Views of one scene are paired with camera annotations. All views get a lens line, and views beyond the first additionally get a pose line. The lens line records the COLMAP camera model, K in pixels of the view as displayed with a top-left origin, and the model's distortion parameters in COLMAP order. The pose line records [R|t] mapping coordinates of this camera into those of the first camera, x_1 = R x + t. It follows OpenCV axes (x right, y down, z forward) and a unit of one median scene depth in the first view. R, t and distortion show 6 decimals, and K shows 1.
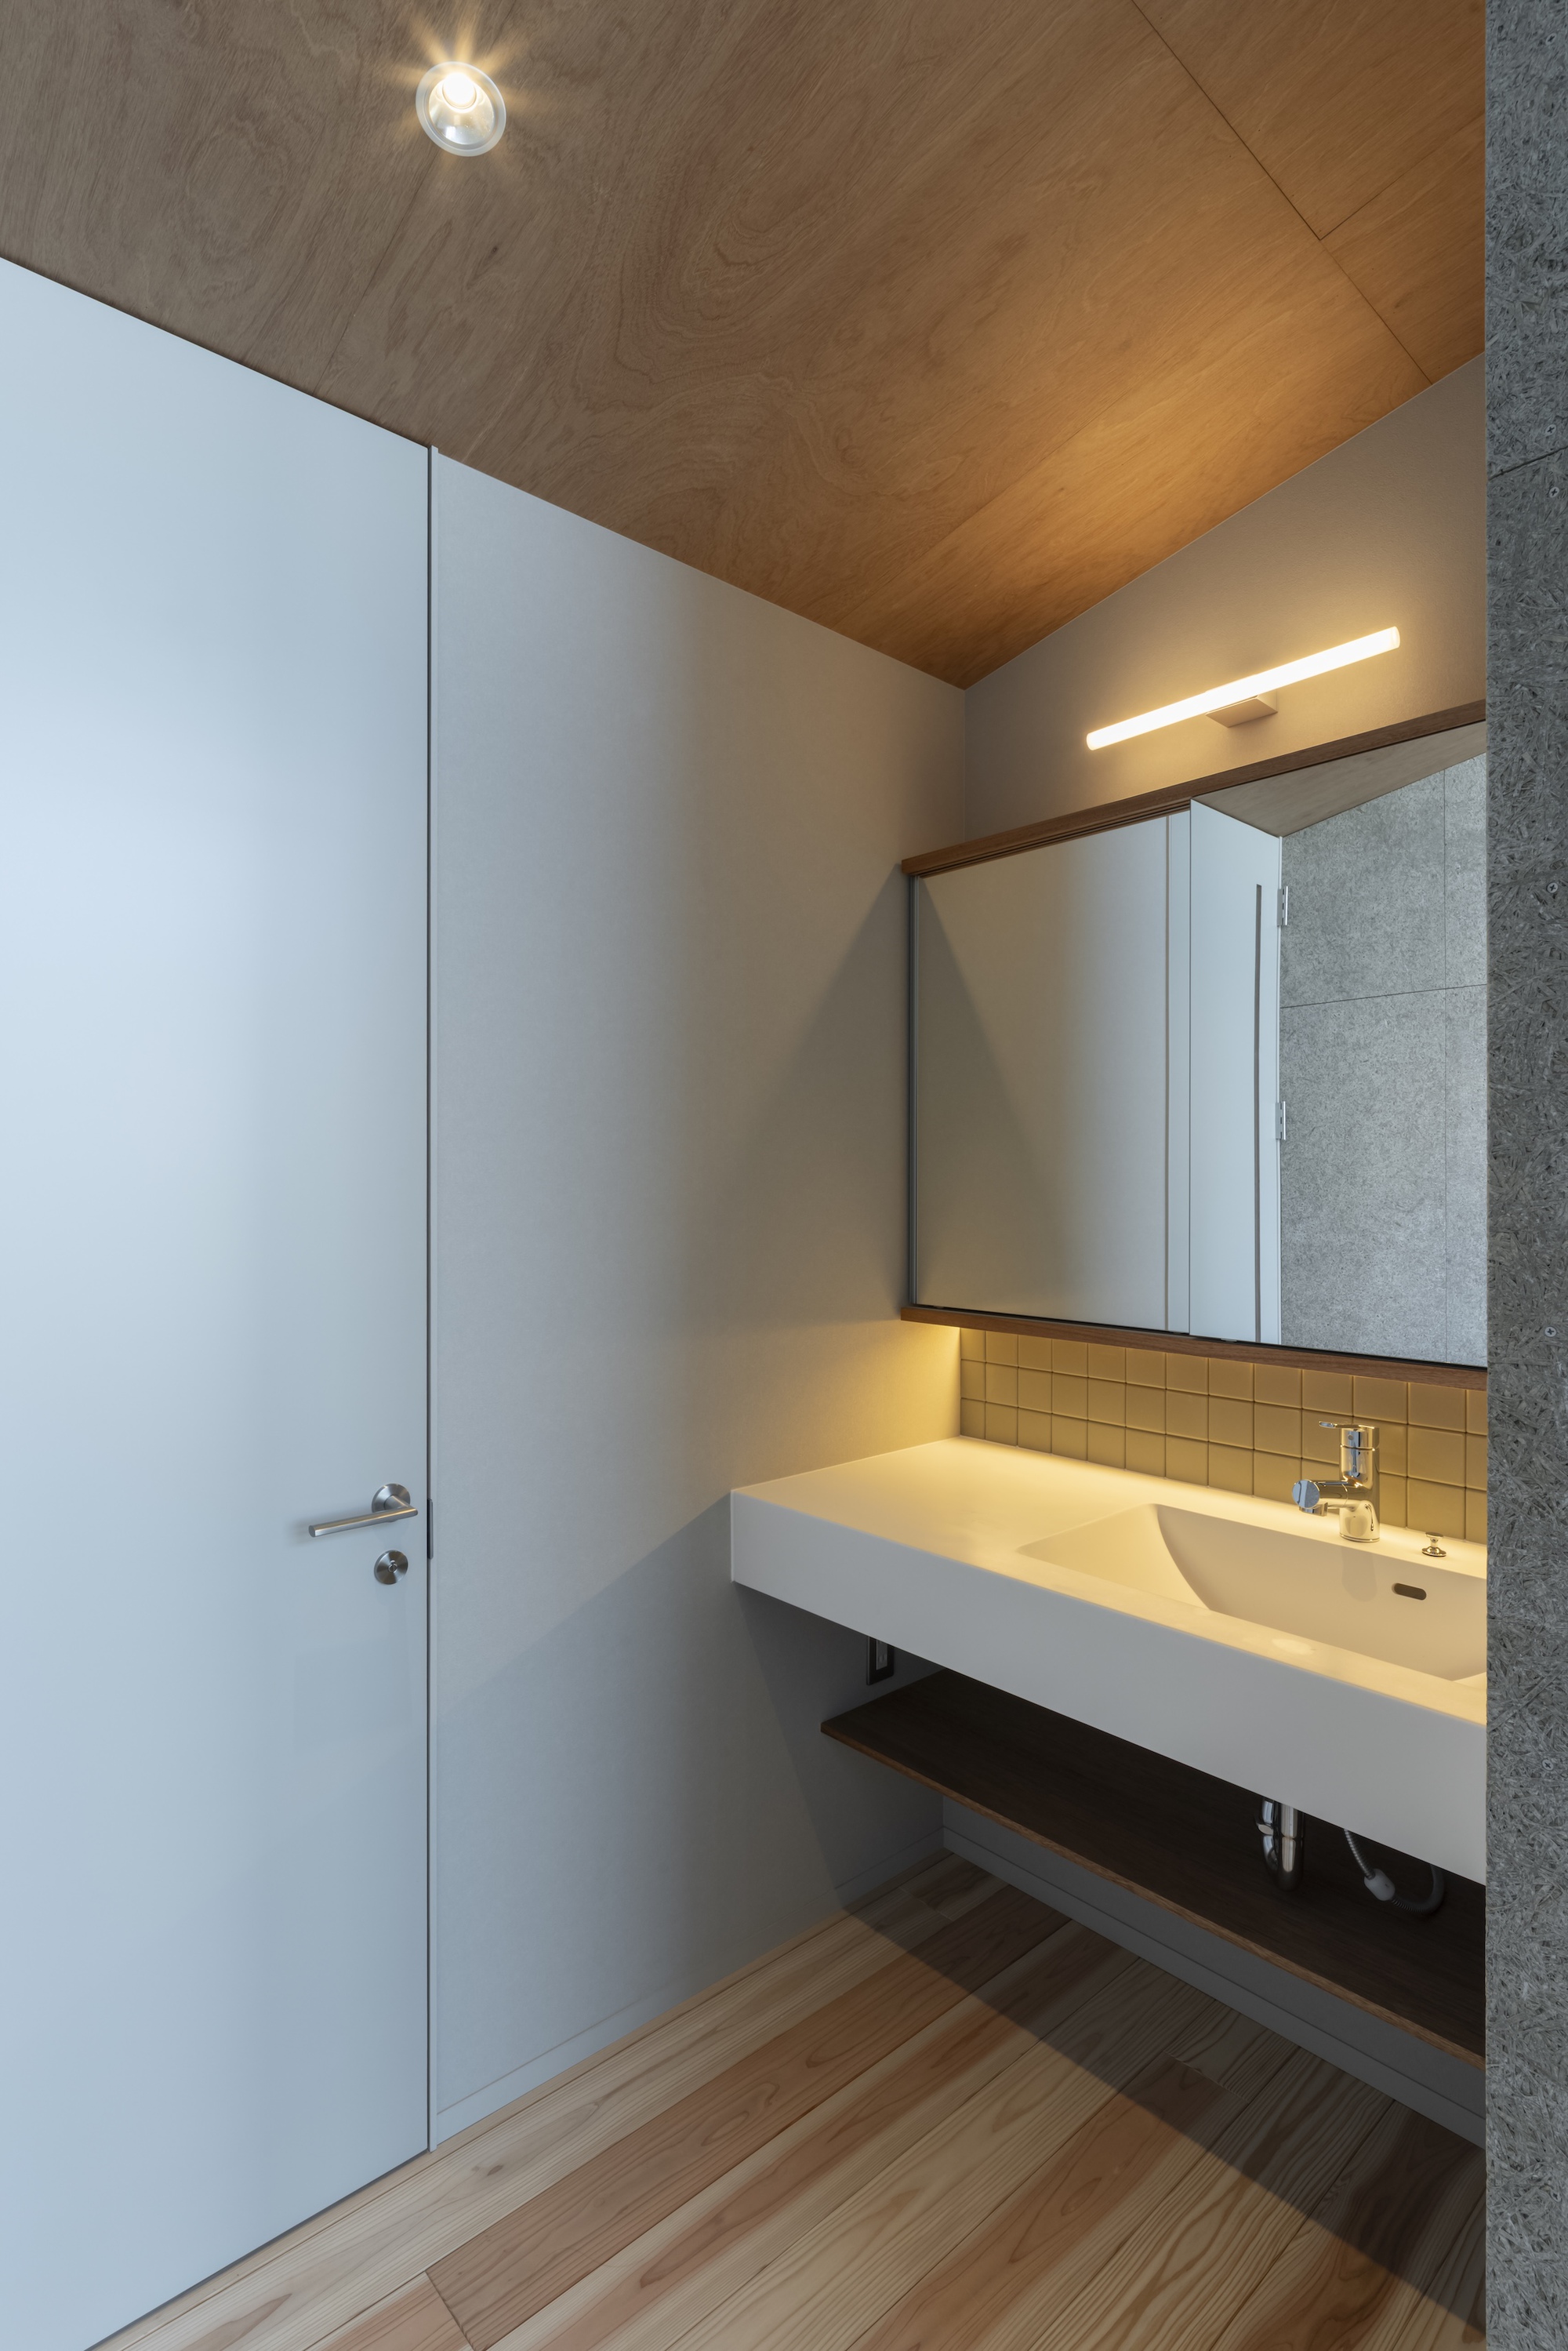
lens RADIAL K [[1150.7, 0, 784.0], [0, 1150.7, 1175.5], [0, 0, 1]] dist [-0.001886, -0.000763]
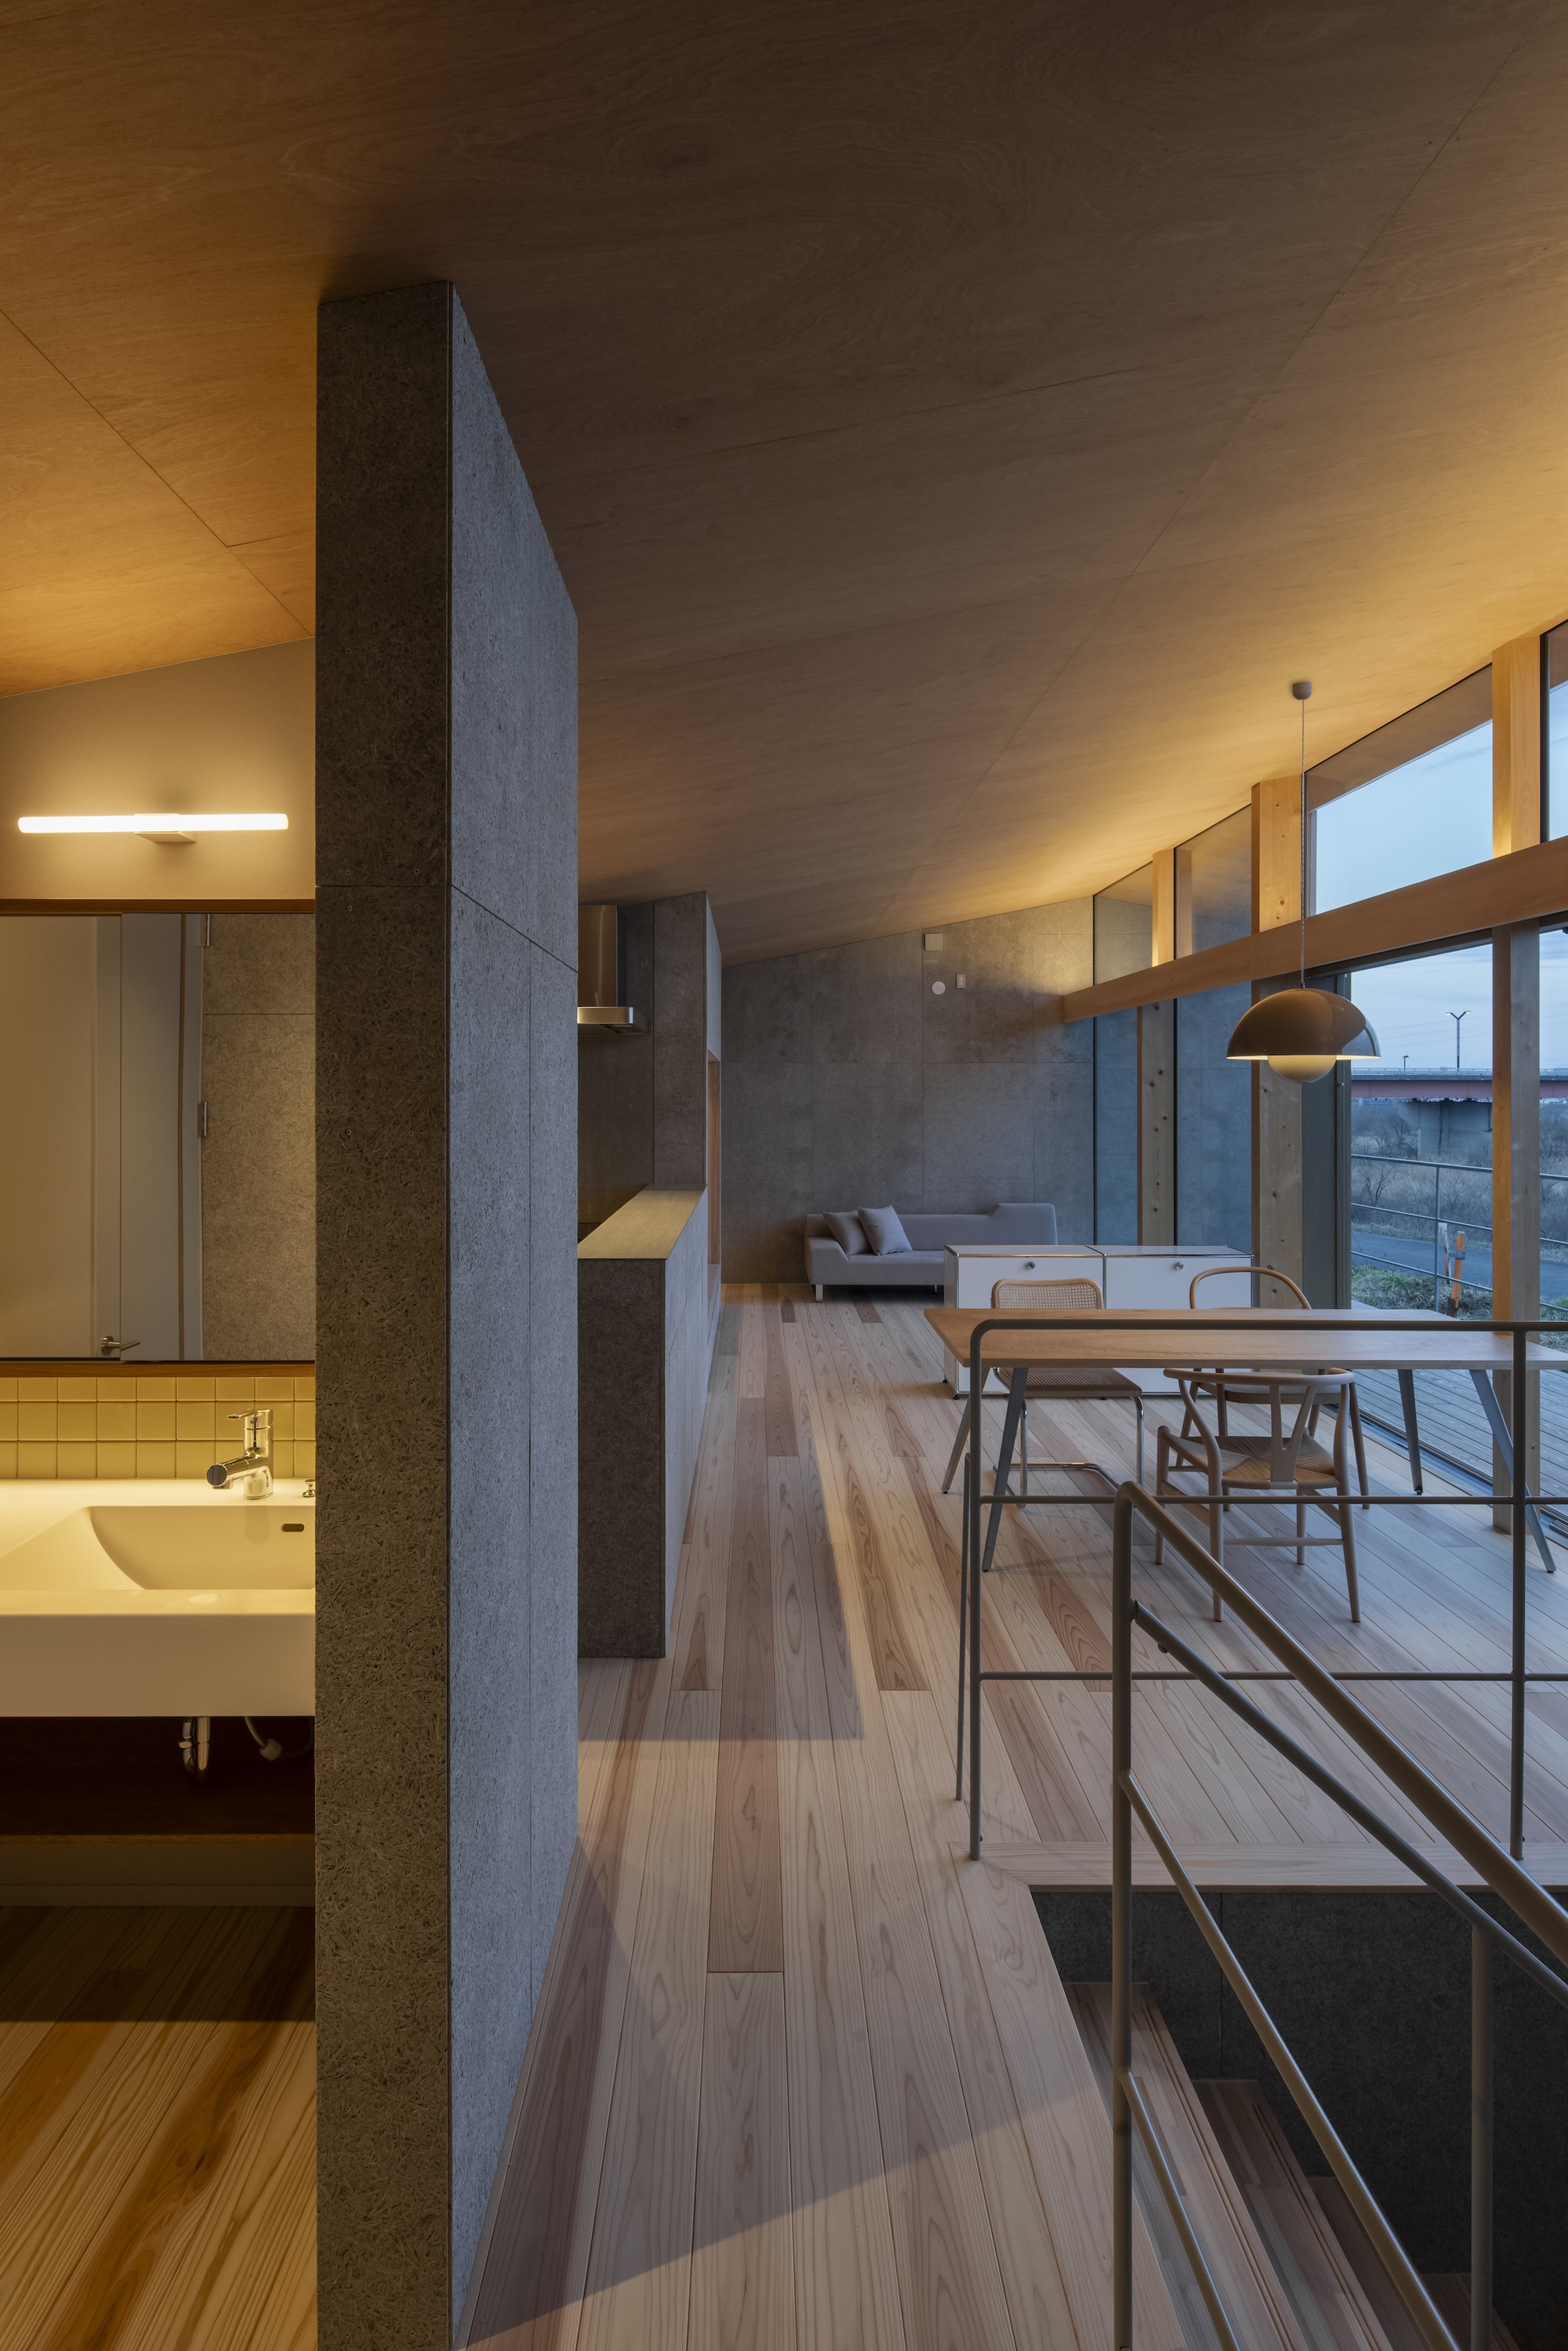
lens RADIAL K [[1164.1, 0, 753.8], [0, 1164.1, 1094.8], [0, 0, 1]] dist [-0.001126, -0.000453]
pose [[0.663451, -0.000776, 0.748219, -0.123753], [-0.002065, 0.999994, 0.002868, -0.152257], [-0.748217, -0.003447, 0.663445, -0.315968]]
